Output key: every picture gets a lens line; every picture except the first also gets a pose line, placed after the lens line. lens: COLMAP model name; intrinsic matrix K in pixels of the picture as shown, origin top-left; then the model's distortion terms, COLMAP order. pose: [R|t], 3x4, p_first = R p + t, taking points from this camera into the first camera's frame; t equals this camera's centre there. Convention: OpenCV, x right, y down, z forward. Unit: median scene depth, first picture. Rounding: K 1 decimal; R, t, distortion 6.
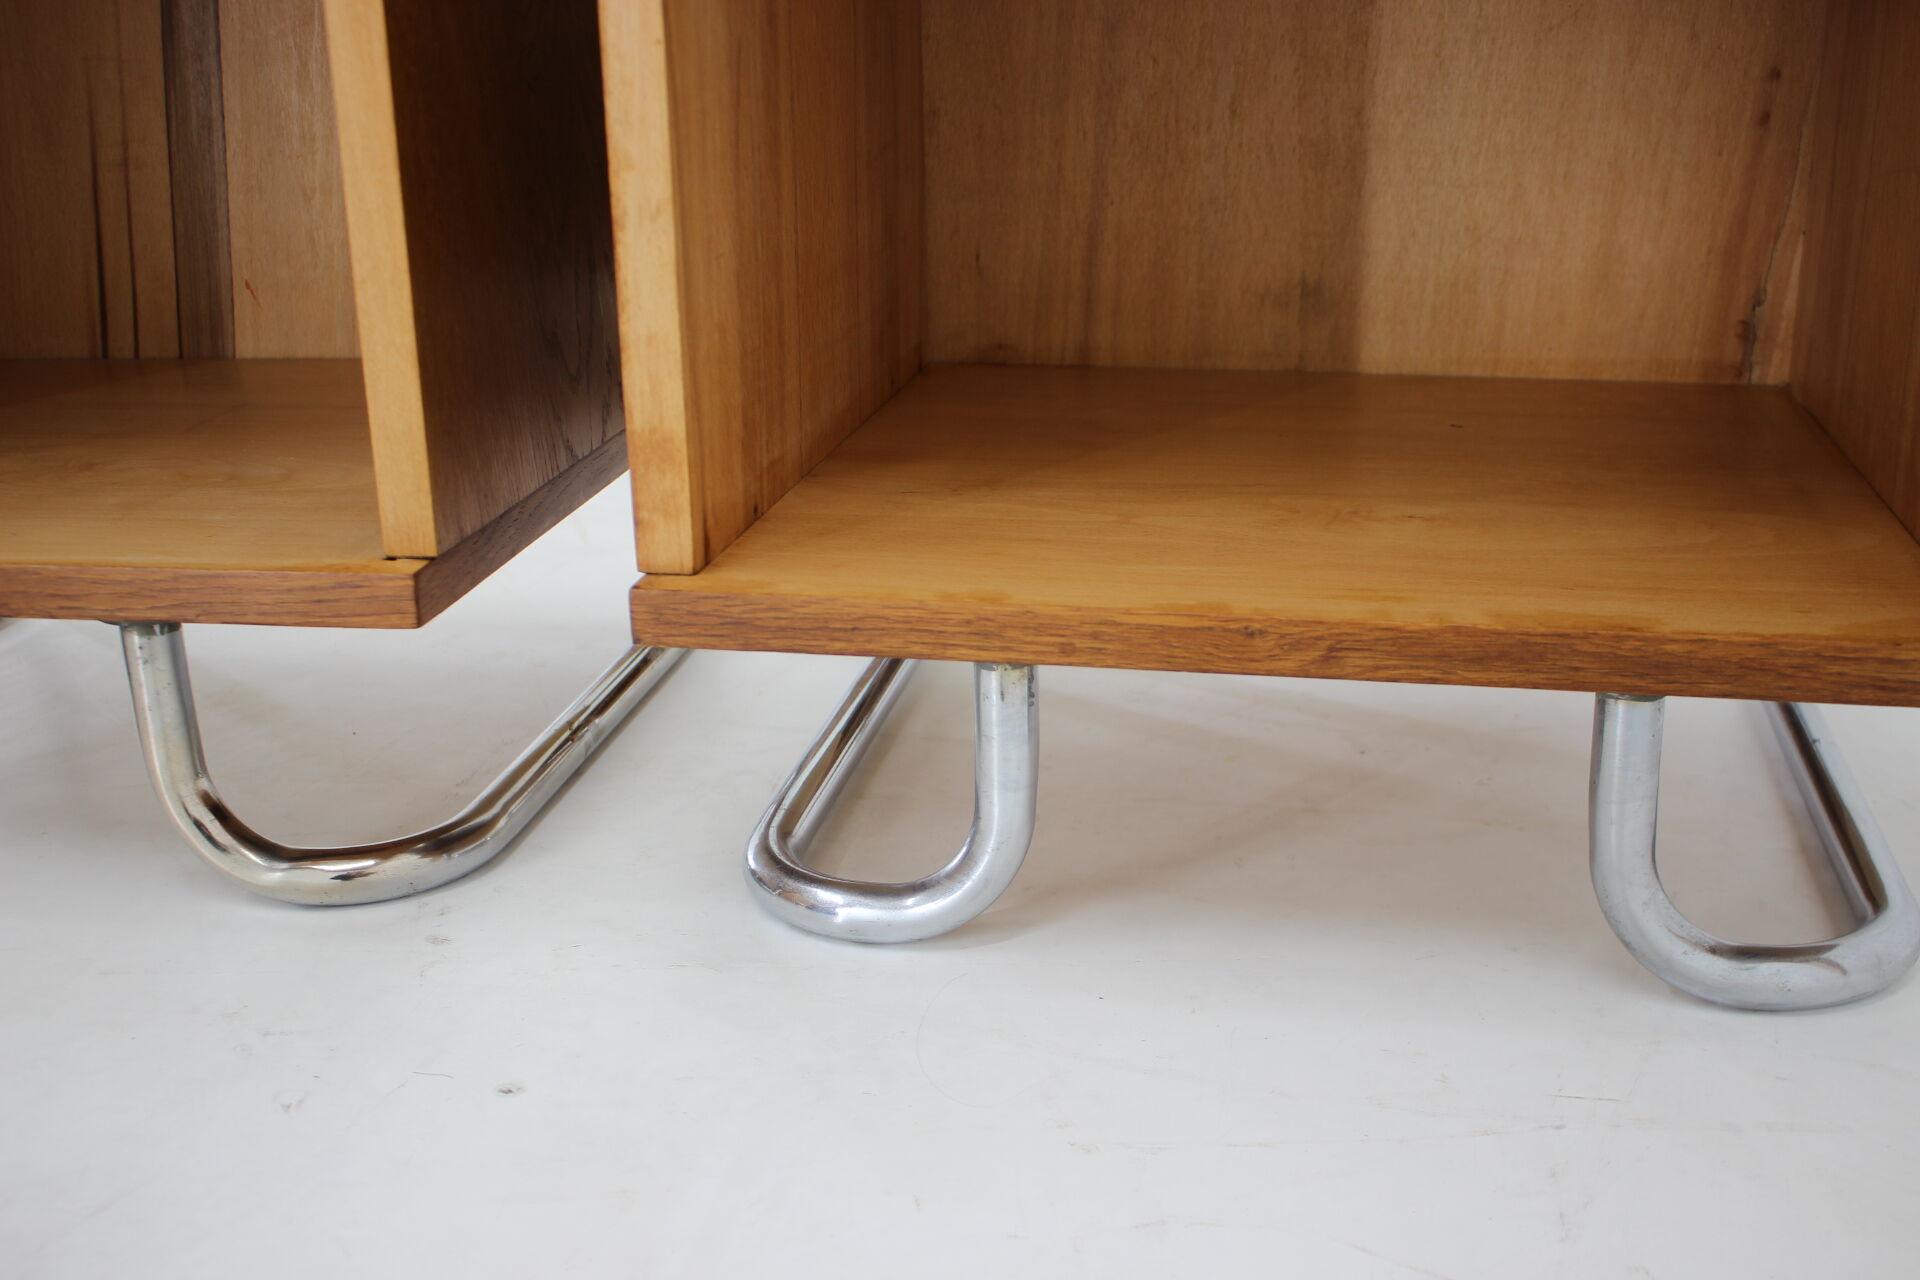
lens RADIAL K [[2109.7, 0, 965.3], [0, 2109.7, 693.6], [0, 0, 1]] dist [-0.125888, 0.120995]
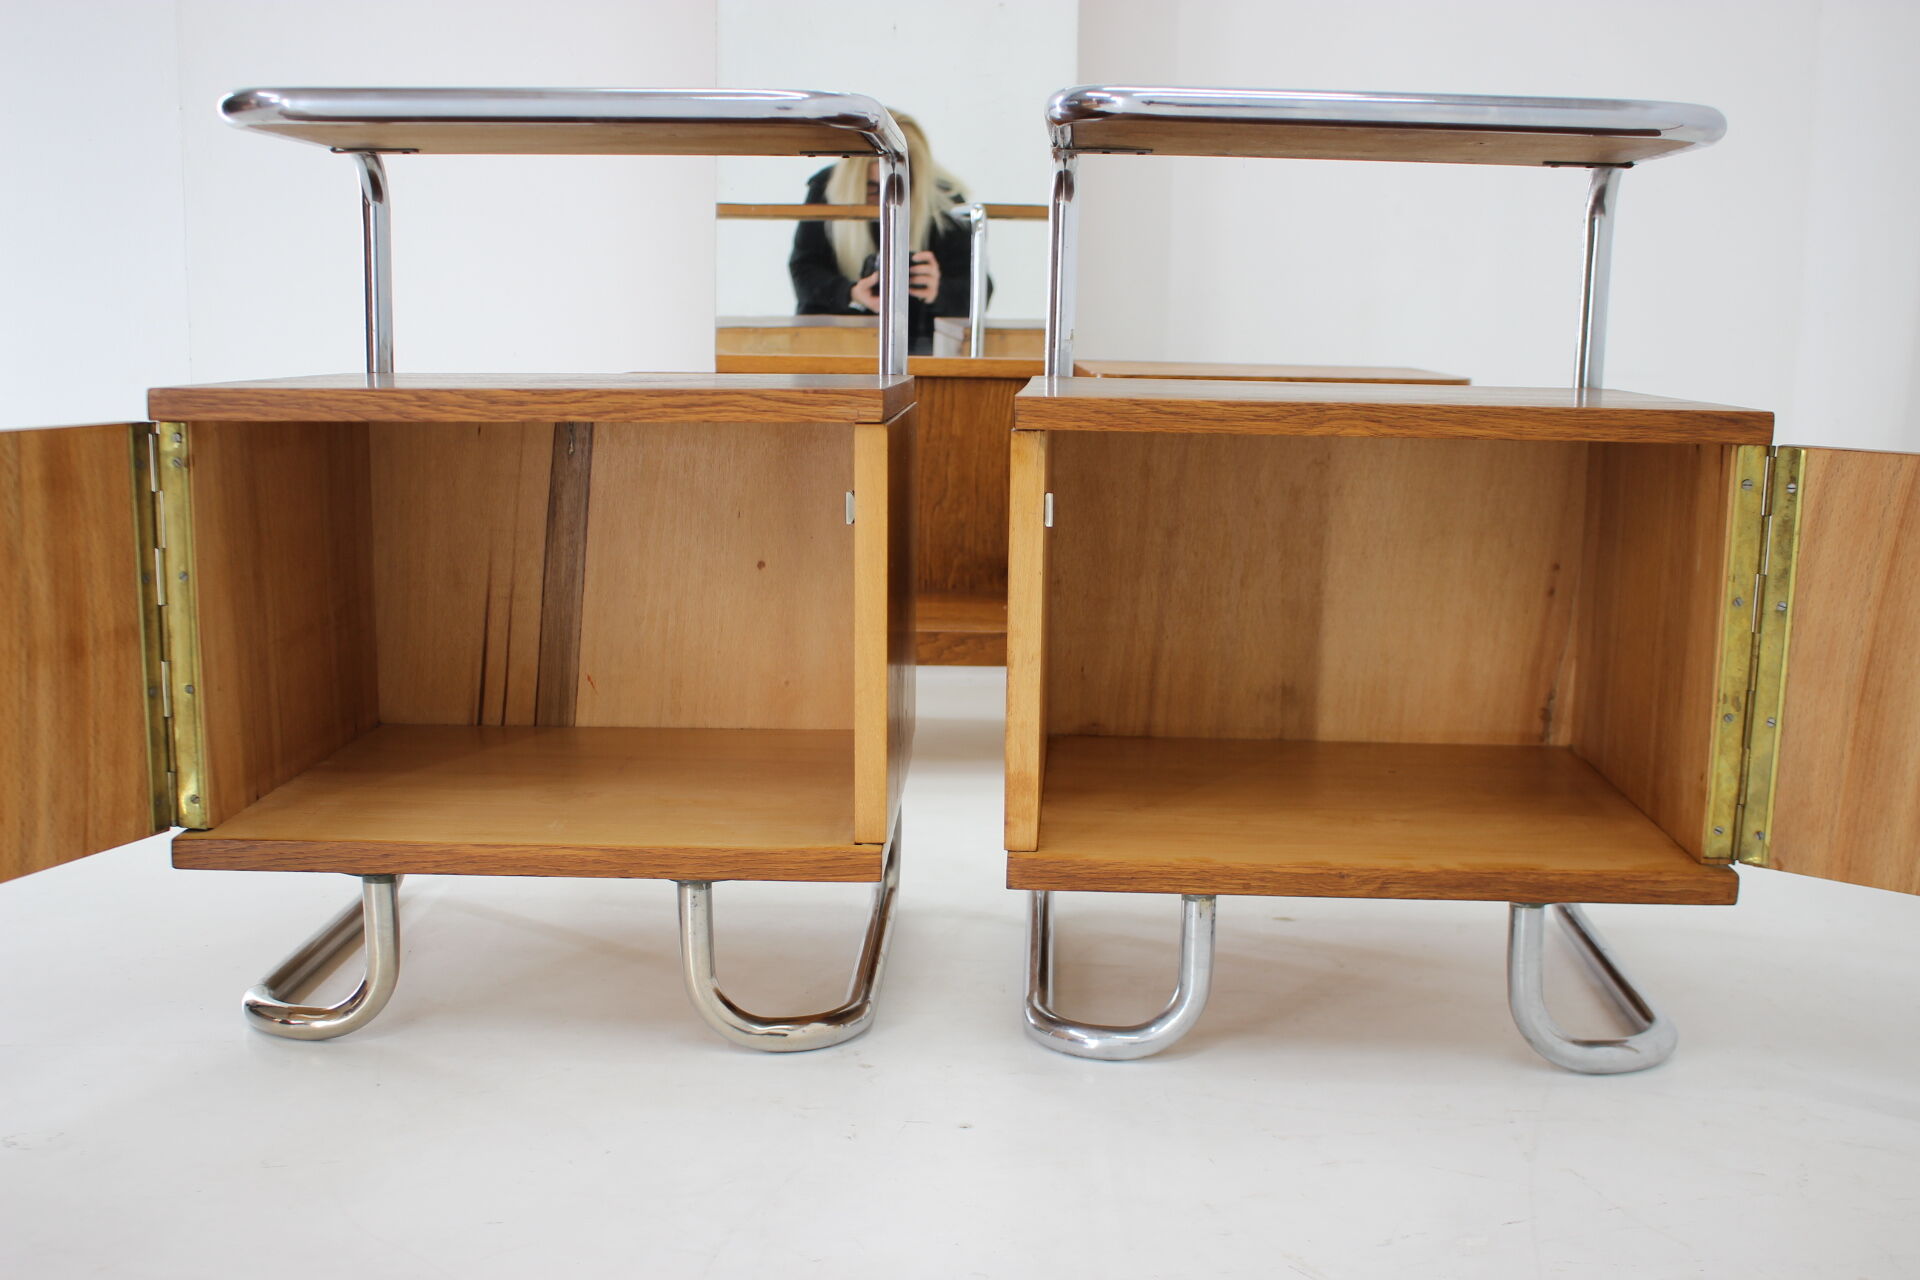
lens RADIAL K [[2109.7, 0, 965.3], [0, 2109.7, 693.6], [0, 0, 1]] dist [-0.125888, 0.120995]
pose [[0.990161, 0.005119, 0.139842, -0.382347], [0.018457, 0.985824, -0.166767, 0.097189], [-0.138713, 0.167707, 0.976029, -0.696847]]
